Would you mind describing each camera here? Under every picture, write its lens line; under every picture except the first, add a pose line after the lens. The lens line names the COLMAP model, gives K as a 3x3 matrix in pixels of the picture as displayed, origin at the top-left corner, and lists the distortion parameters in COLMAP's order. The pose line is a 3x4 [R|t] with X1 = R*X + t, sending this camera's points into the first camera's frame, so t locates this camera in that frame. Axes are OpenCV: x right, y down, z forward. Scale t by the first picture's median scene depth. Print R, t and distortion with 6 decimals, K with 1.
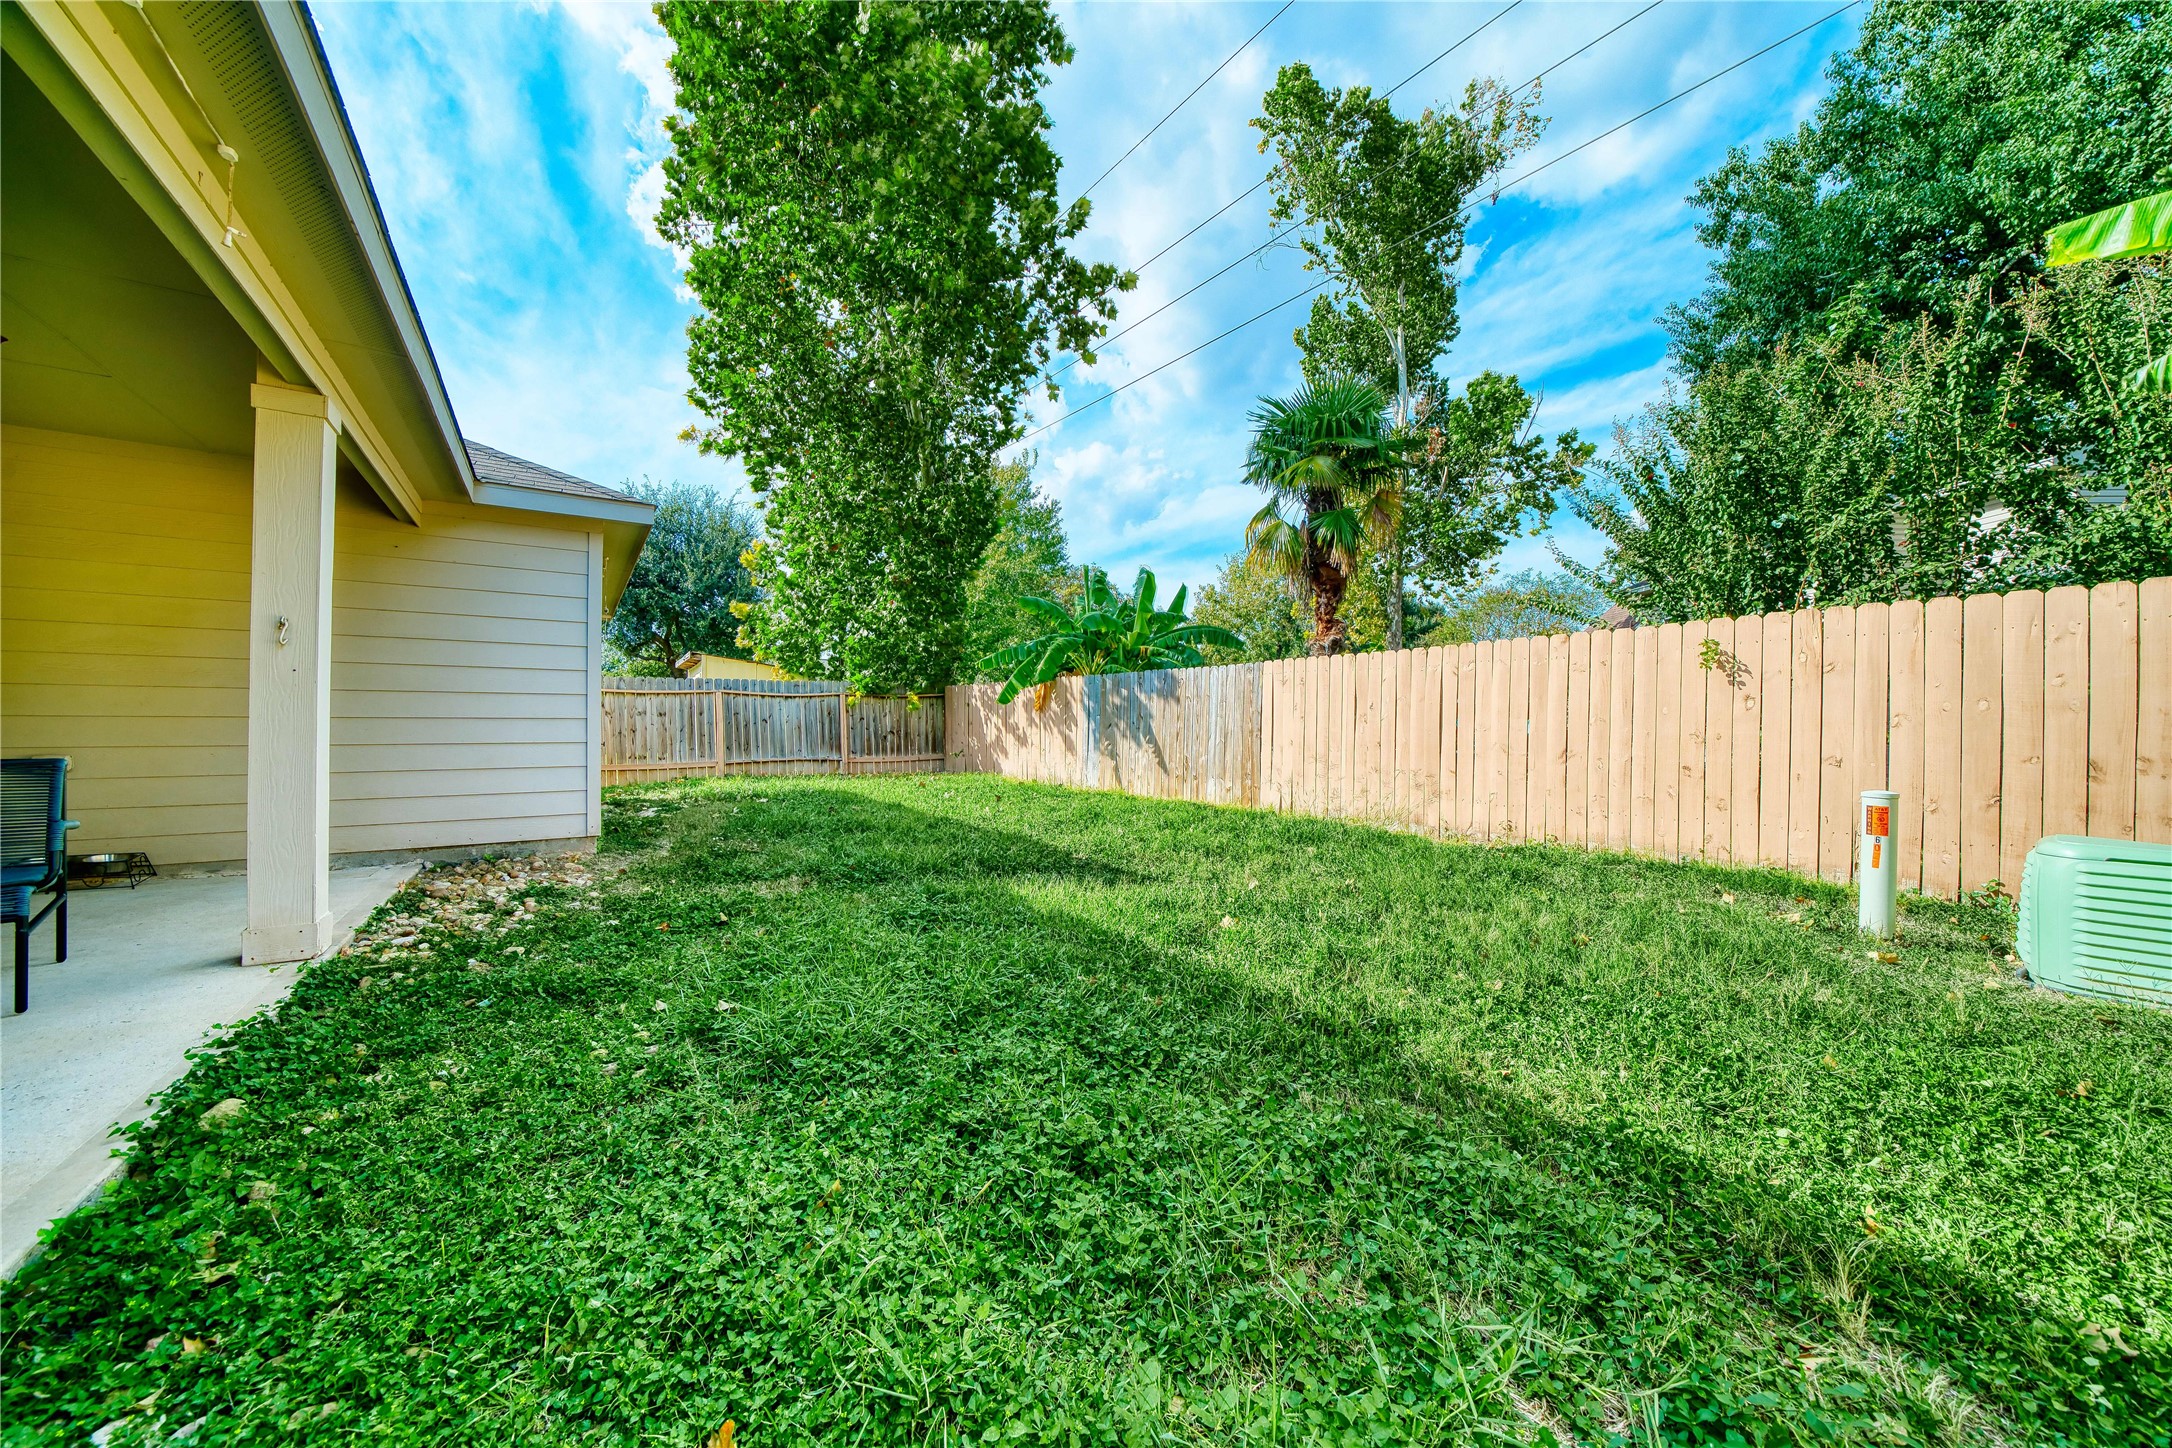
lens RADIAL K [[749.3, 0, 1086.0], [0, 749.3, 724.0], [0, 0, 1]] dist [-0.025389, 0.002344]
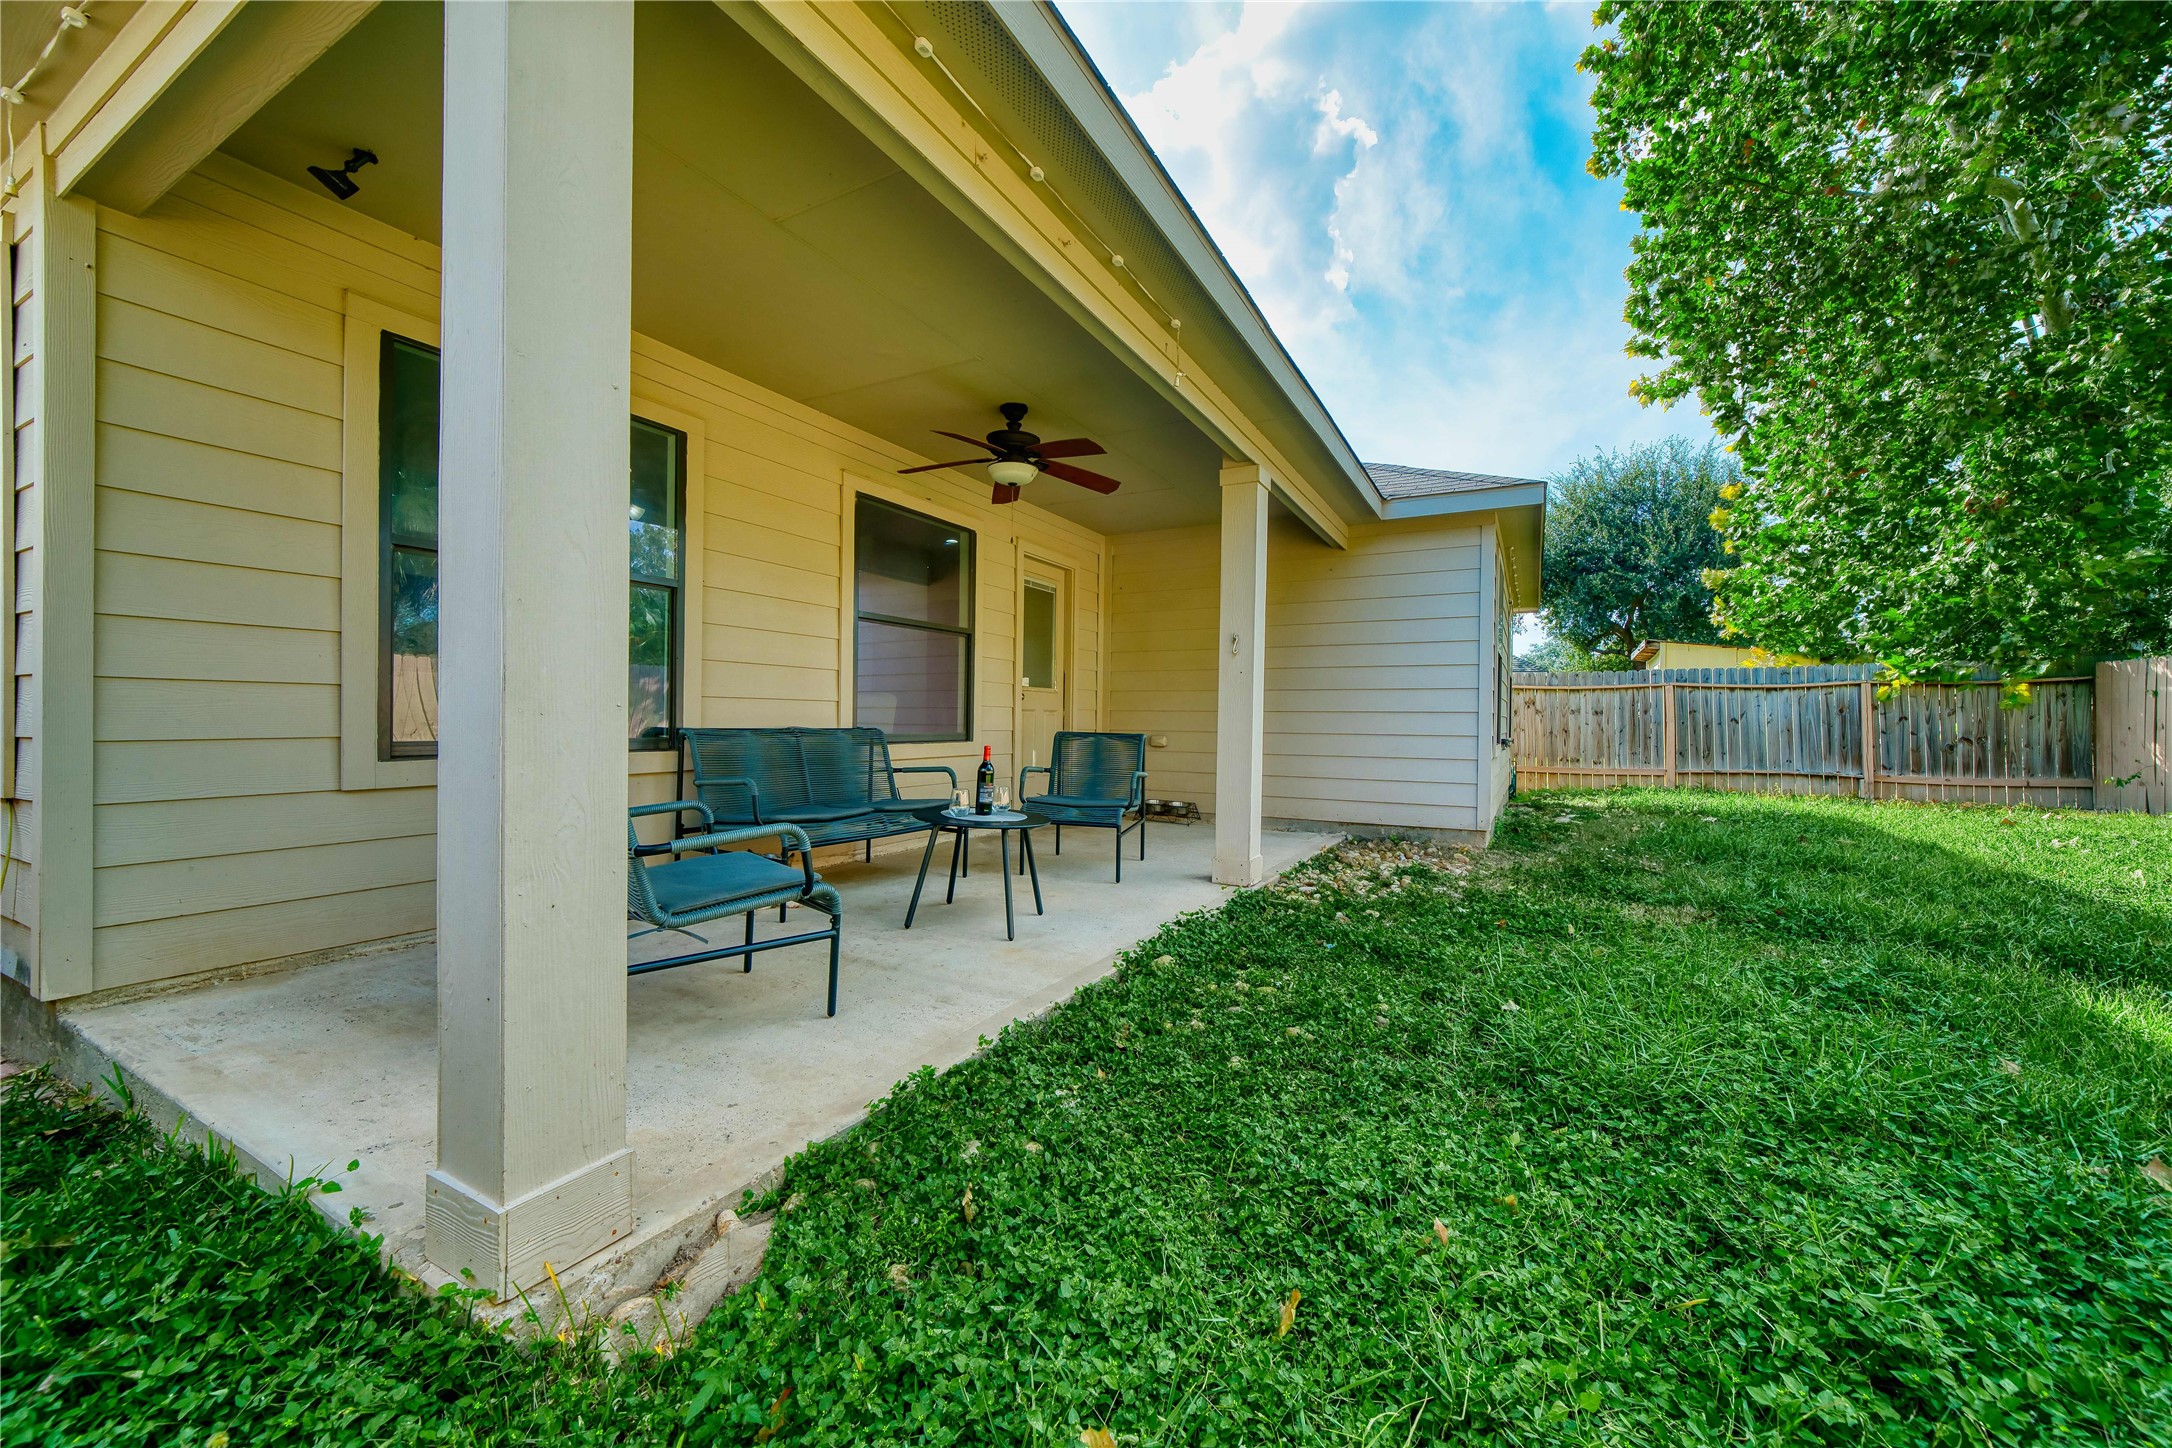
lens RADIAL K [[831.2, 0, 1086.0], [0, 831.2, 724.0], [0, 0, 1]] dist [-0.001501, -0.000034]
pose [[0.455814, 0.006665, -0.890050, 0.116468], [-0.010038, 0.999947, 0.002347, 0.015125], [0.890019, 0.007864, 0.455857, 0.024037]]
